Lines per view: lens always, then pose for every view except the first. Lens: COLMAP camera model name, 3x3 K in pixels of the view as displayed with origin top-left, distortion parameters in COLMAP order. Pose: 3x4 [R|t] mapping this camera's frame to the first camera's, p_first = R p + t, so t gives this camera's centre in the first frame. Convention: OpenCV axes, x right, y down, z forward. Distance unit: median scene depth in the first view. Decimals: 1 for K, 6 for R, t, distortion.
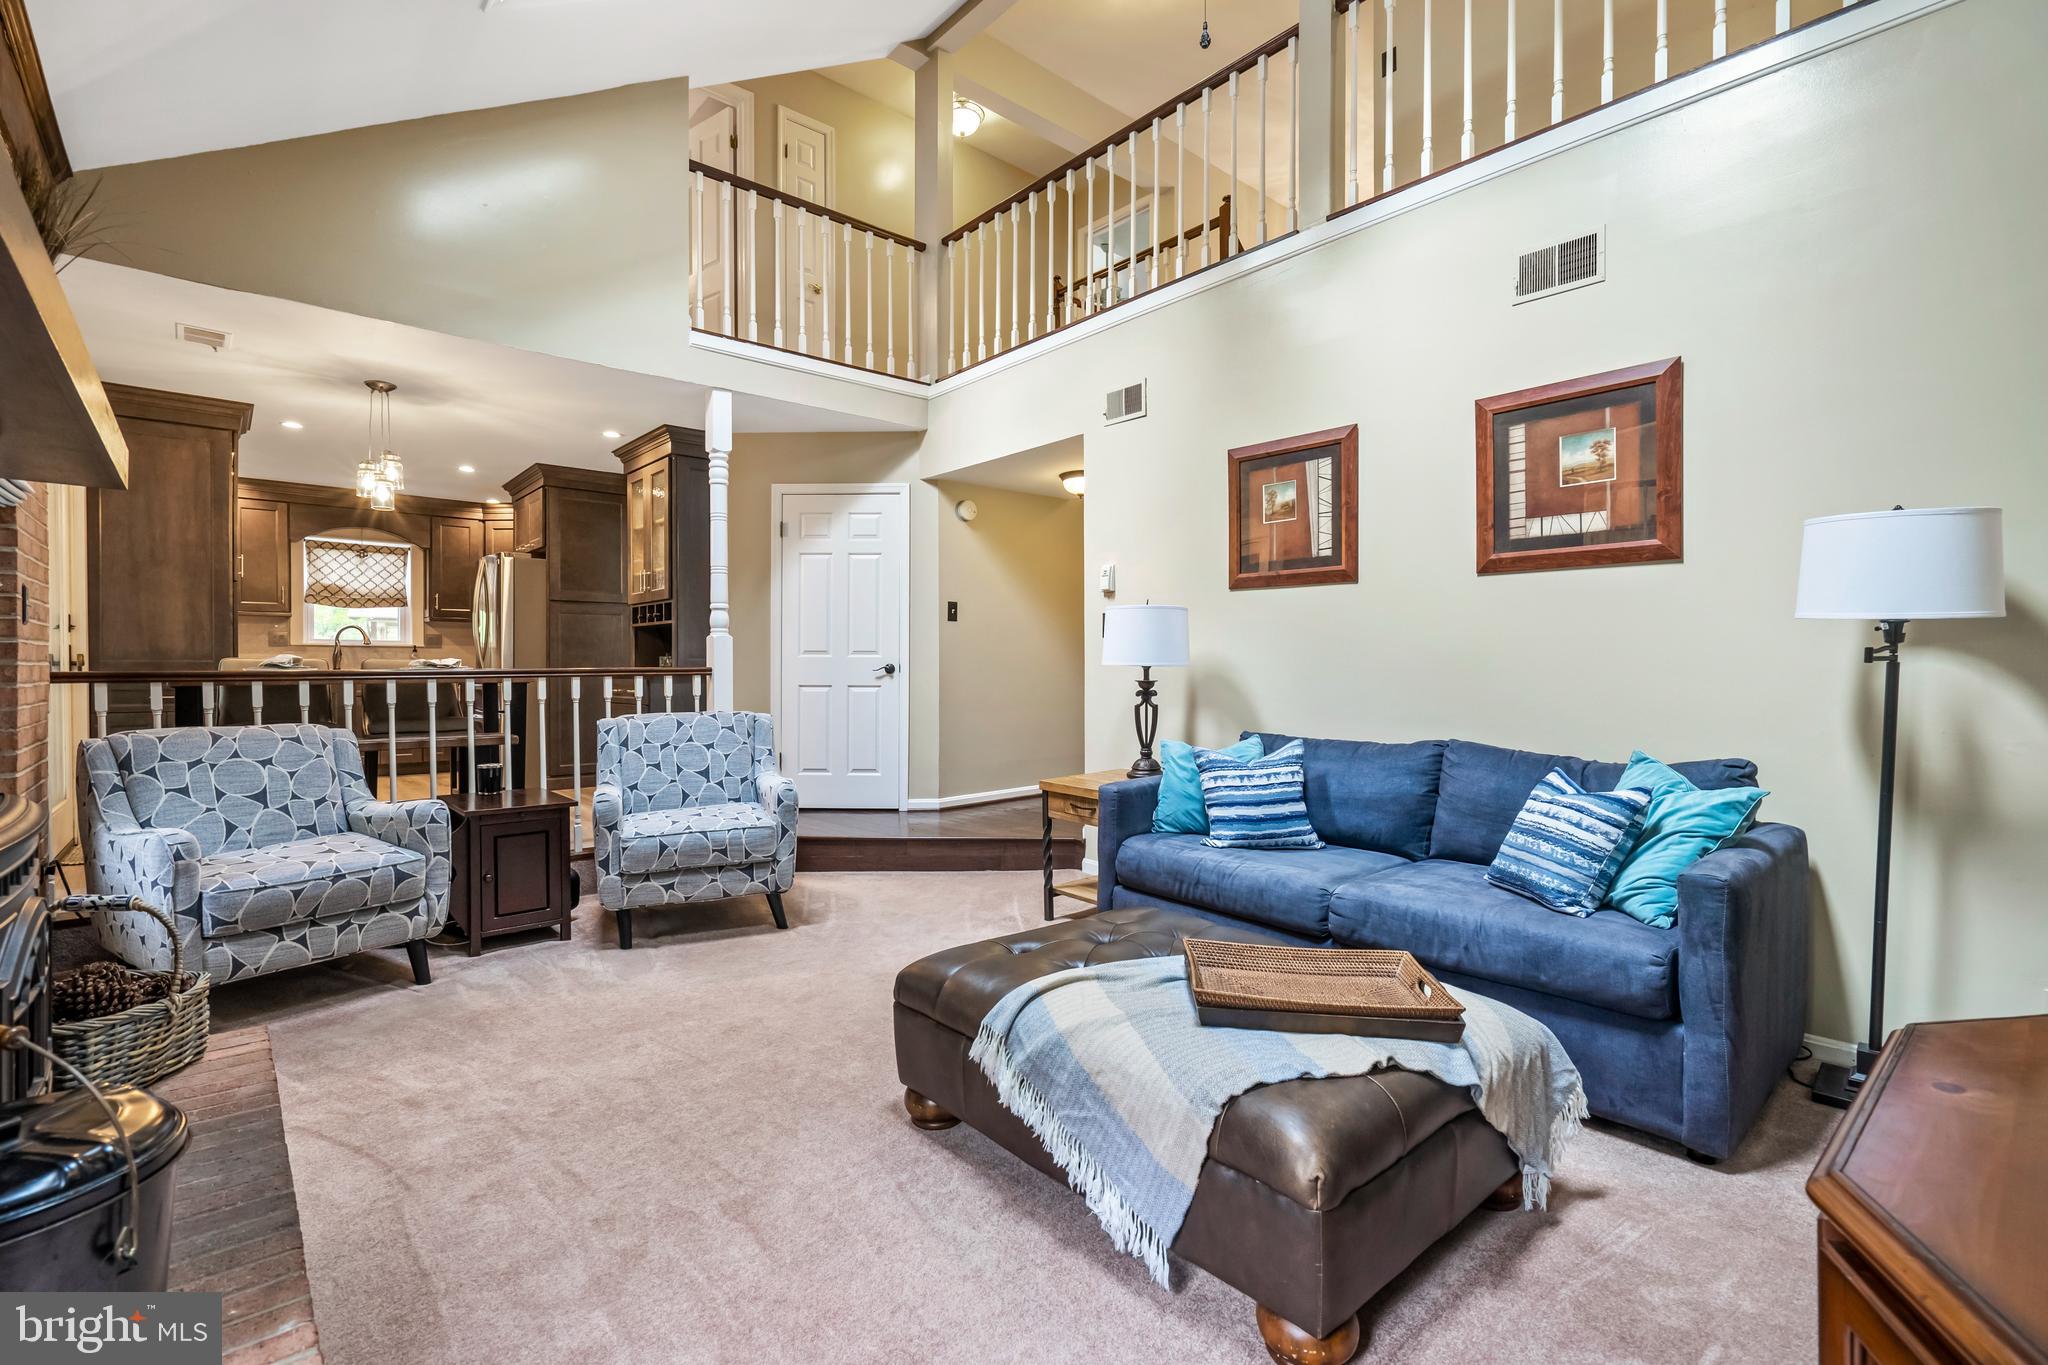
lens RADIAL K [[930.7, 0, 1022.9], [0, 930.7, 669.8], [0, 0, 1]] dist [0.016662, 0.000130]
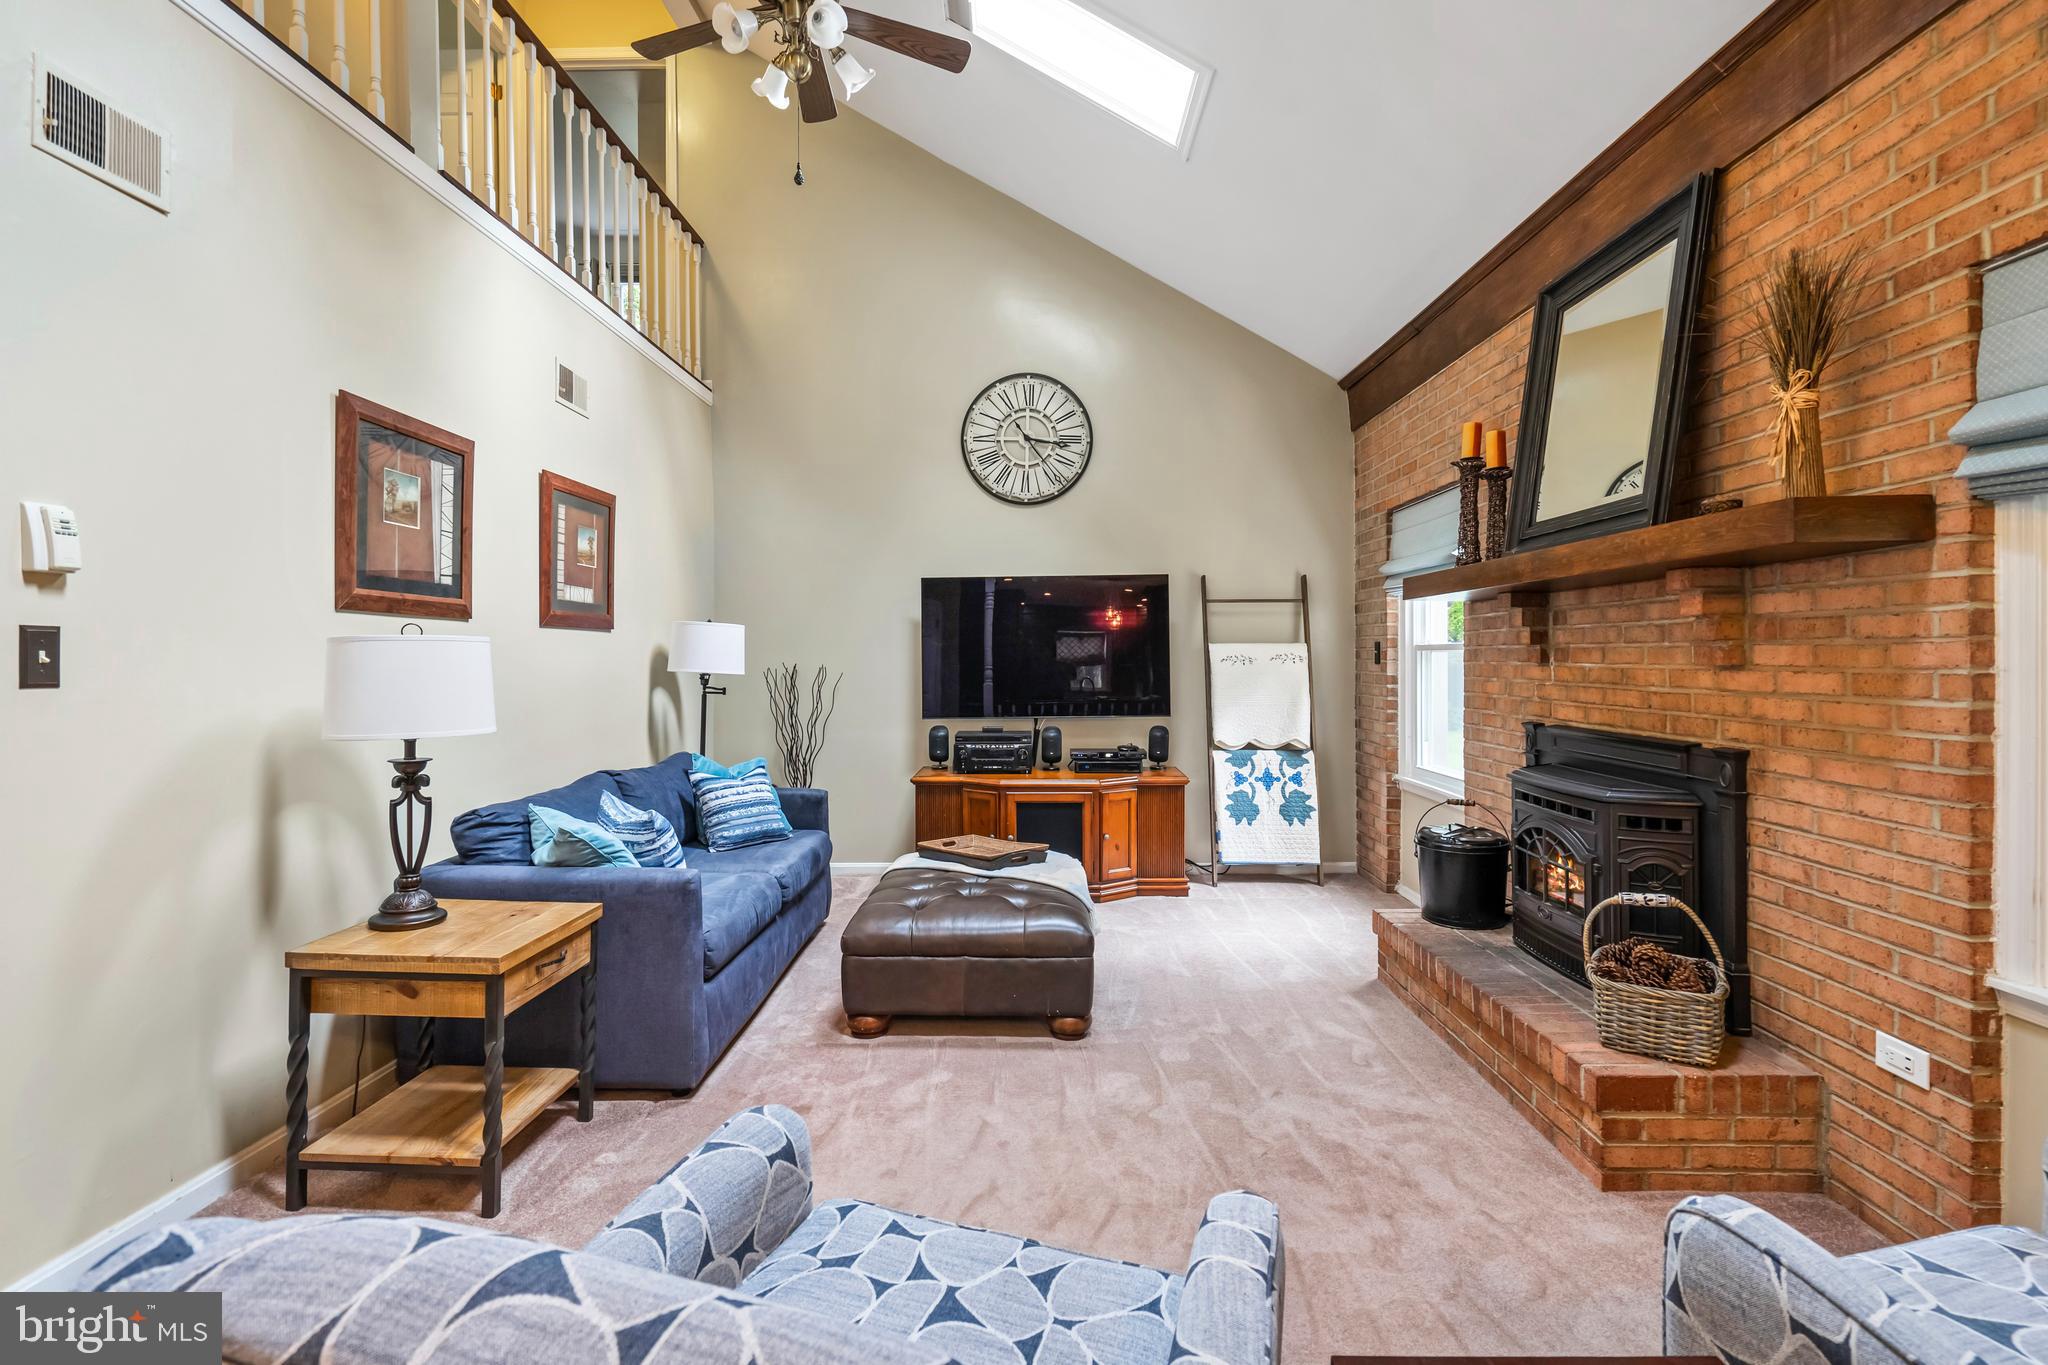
lens RADIAL K [[930.7, 0, 1021.9], [0, 930.7, 674.3], [0, 0, 1]] dist [0.016662, 0.000130]
pose [[-0.735521, -0.013069, 0.677376, -0.590135], [0.004411, 0.999700, 0.024078, -0.059945], [-0.677488, 0.020698, -0.735243, 1.239692]]
